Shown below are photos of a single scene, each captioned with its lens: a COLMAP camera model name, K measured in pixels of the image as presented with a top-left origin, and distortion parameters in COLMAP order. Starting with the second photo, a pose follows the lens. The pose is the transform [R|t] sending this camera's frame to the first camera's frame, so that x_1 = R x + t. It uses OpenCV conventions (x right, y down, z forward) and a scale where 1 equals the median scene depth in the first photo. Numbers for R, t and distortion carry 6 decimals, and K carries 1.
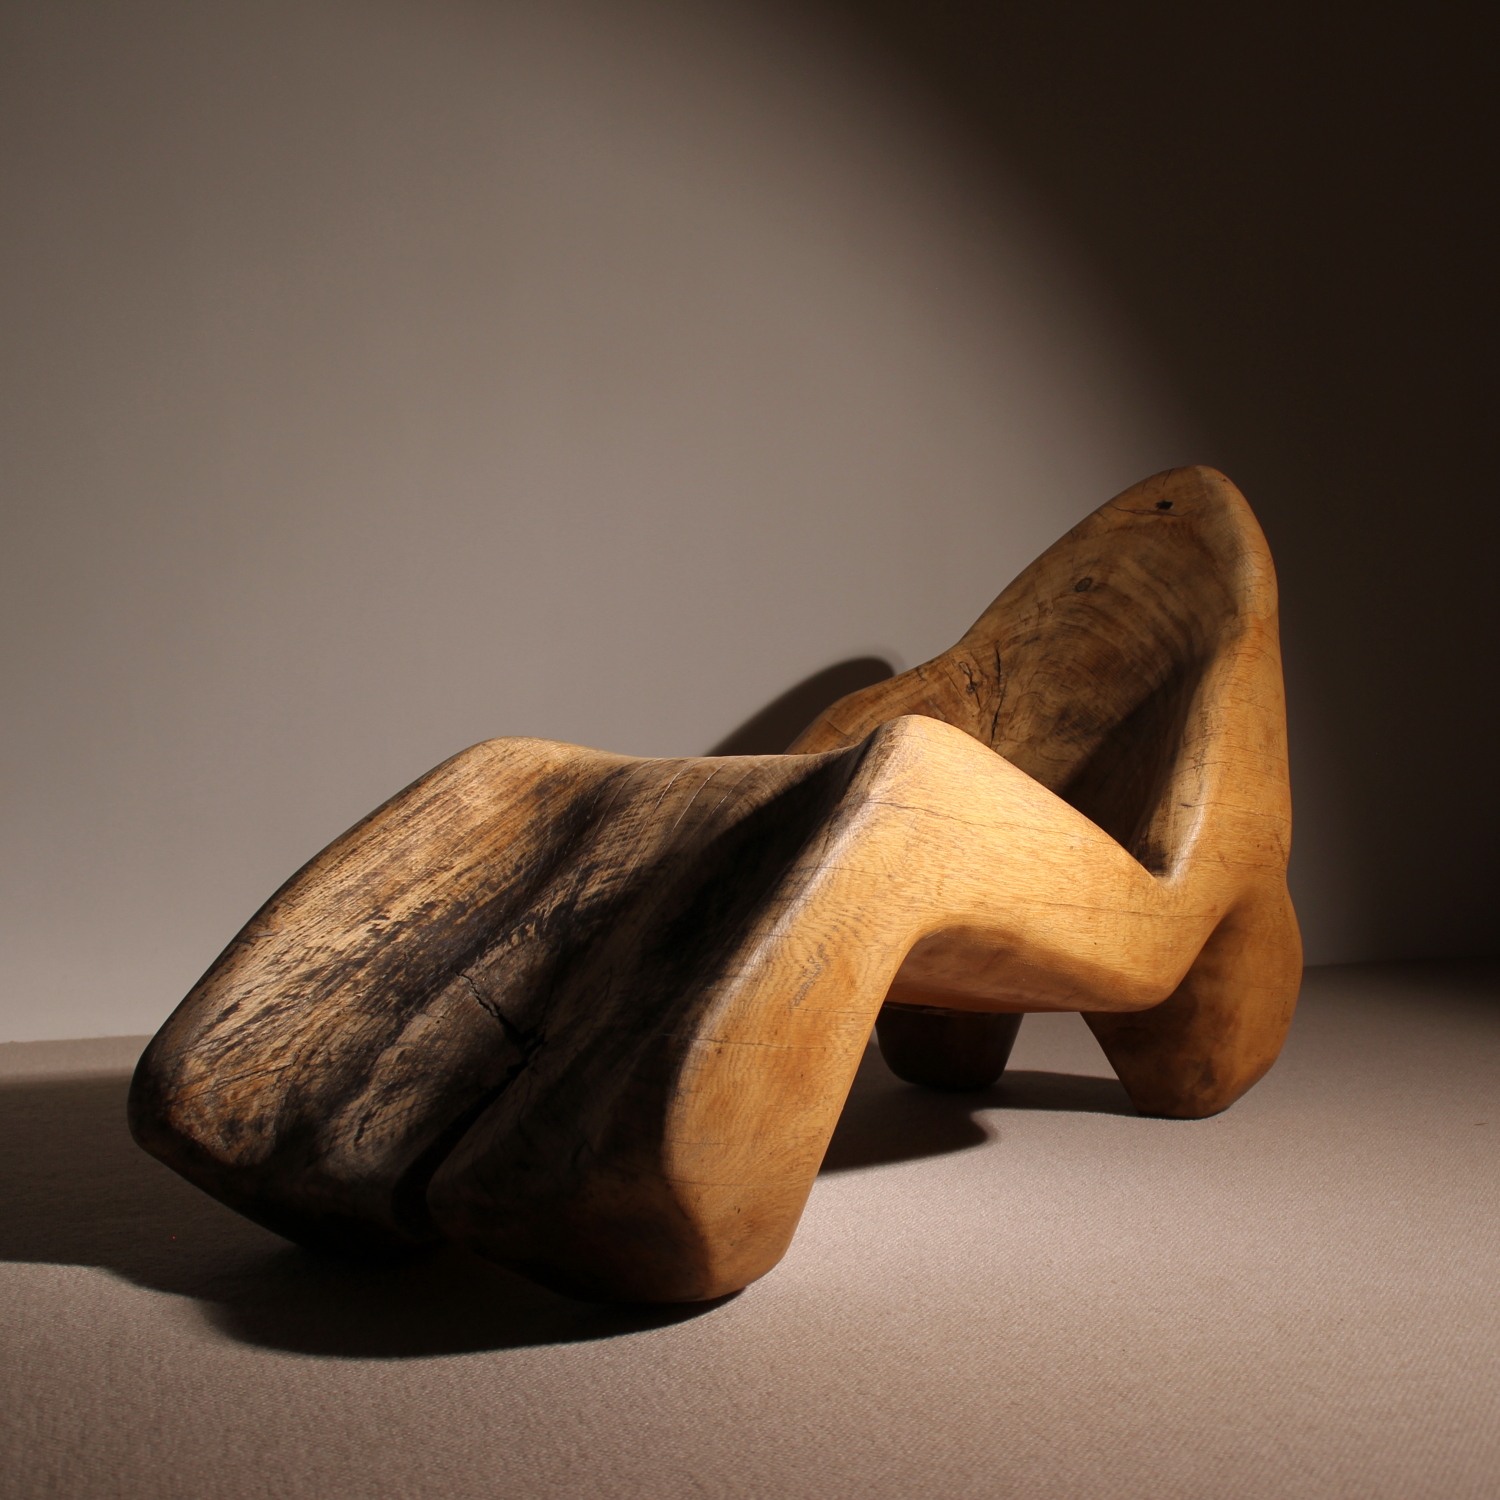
lens RADIAL K [[2176.4, 0, 959.5], [0, 2176.4, 756.4], [0, 0, 1]] dist [-0.102737, 0.081142]
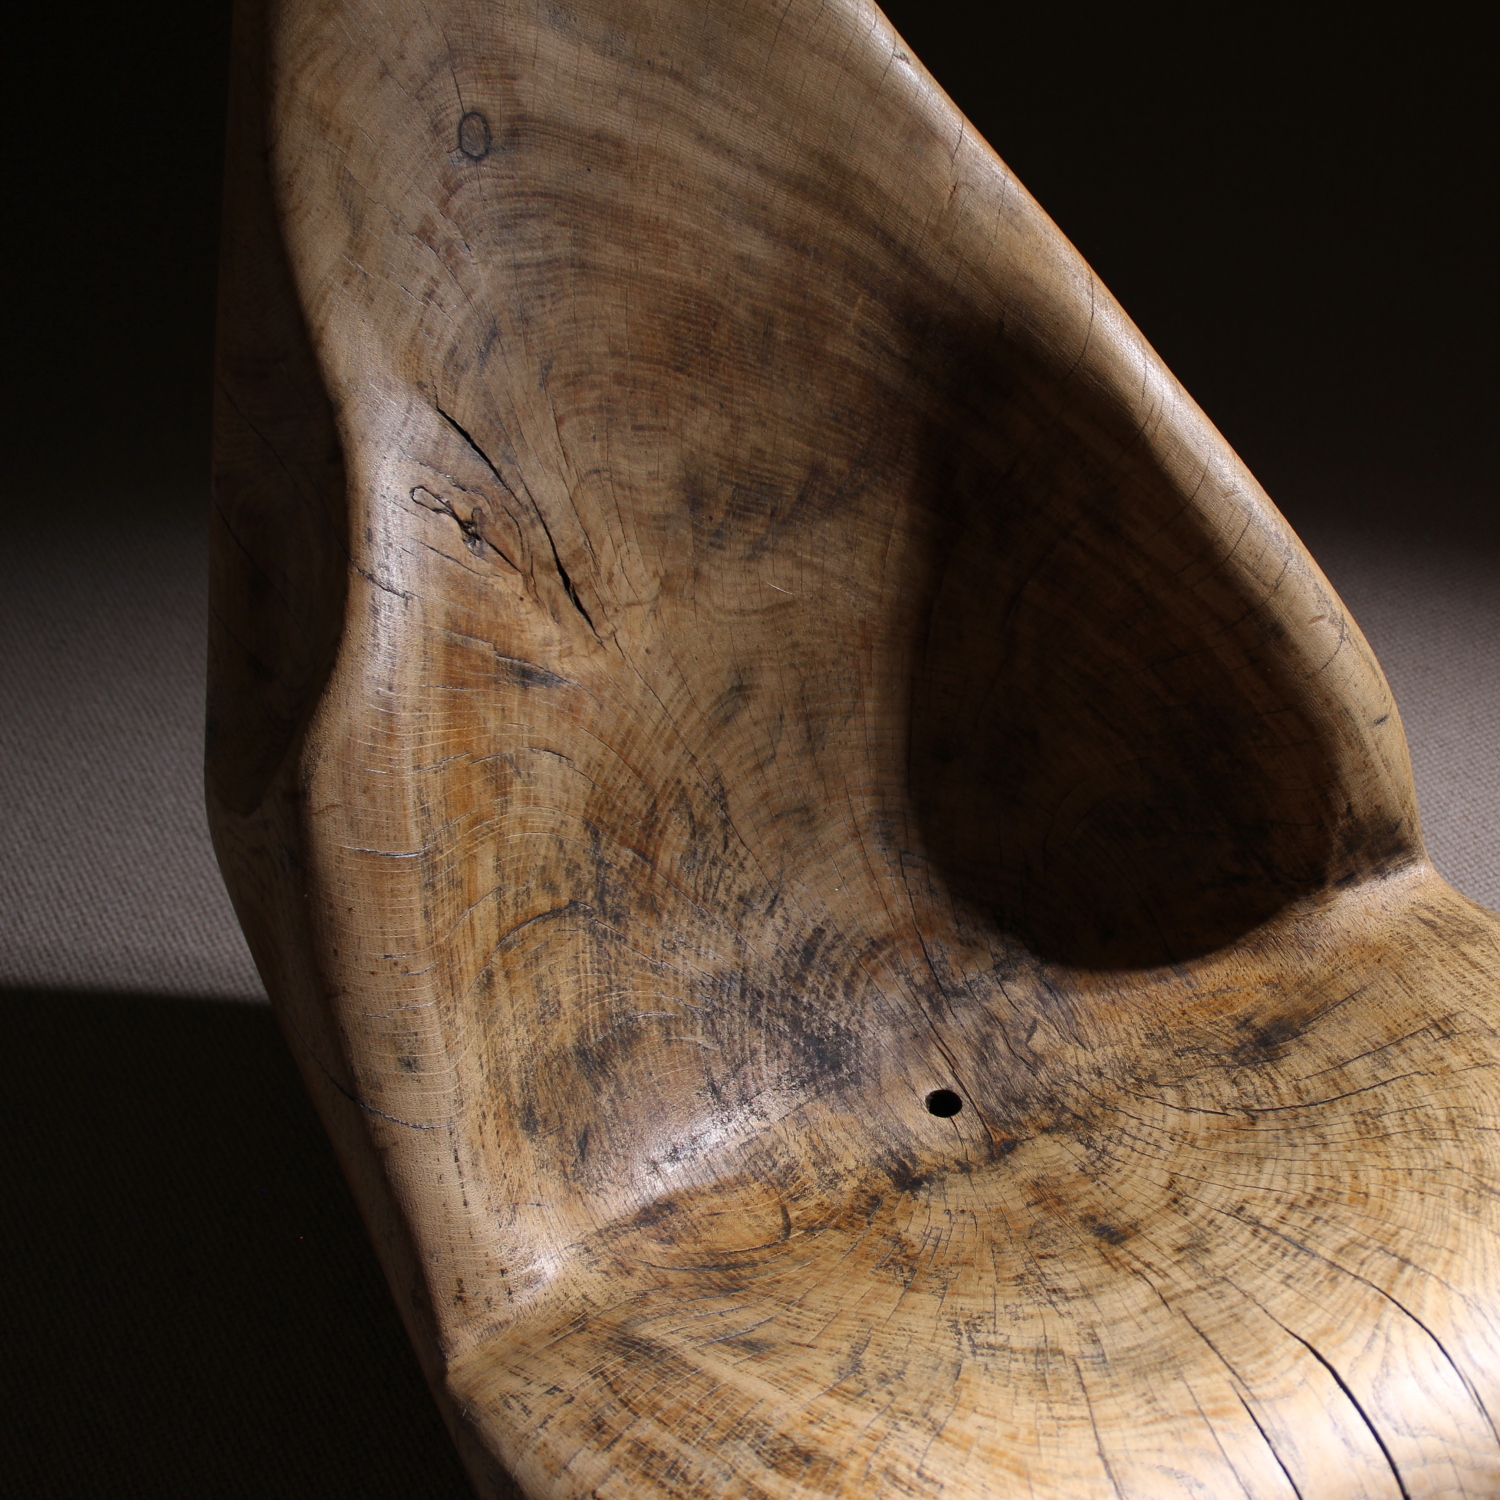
lens RADIAL K [[2907.1, 0, 1083.8], [0, 2907.1, 752.6], [0, 0, 1]] dist [0.000367, 0.190621]
pose [[0.444842, -0.653490, 0.612427, -0.388419], [-0.018247, 0.677056, 0.735706, -0.519705], [-0.895423, -0.338447, 0.289258, 0.897123]]
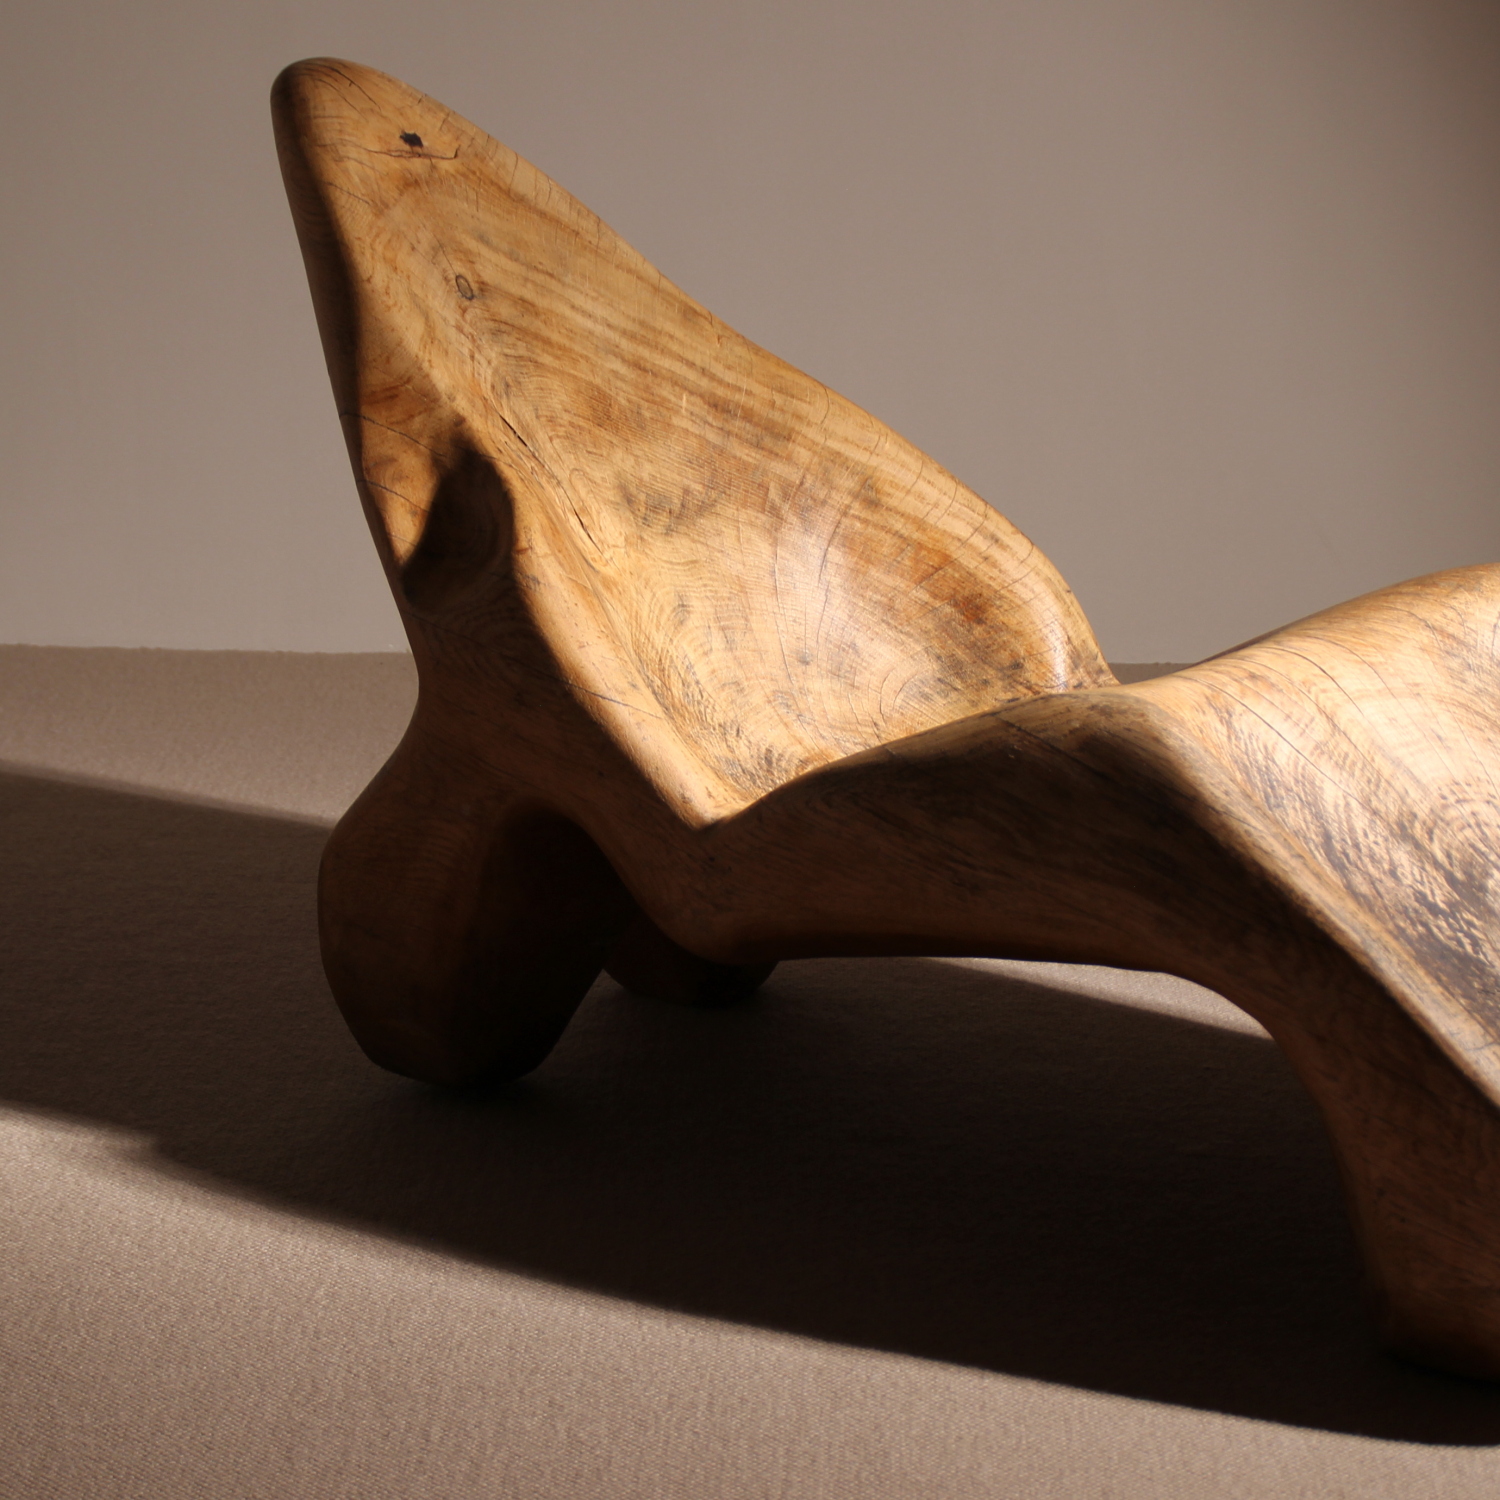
lens RADIAL K [[4756.2, 0, 855.0], [0, 4756.2, 773.6], [0, 0, 1]] dist [0.186223, -0.277391]
pose [[0.057825, -0.250445, 0.966402, -1.745789], [0.000323, 0.968027, 0.250846, -0.381621], [-0.998327, -0.014193, 0.056057, 1.025421]]
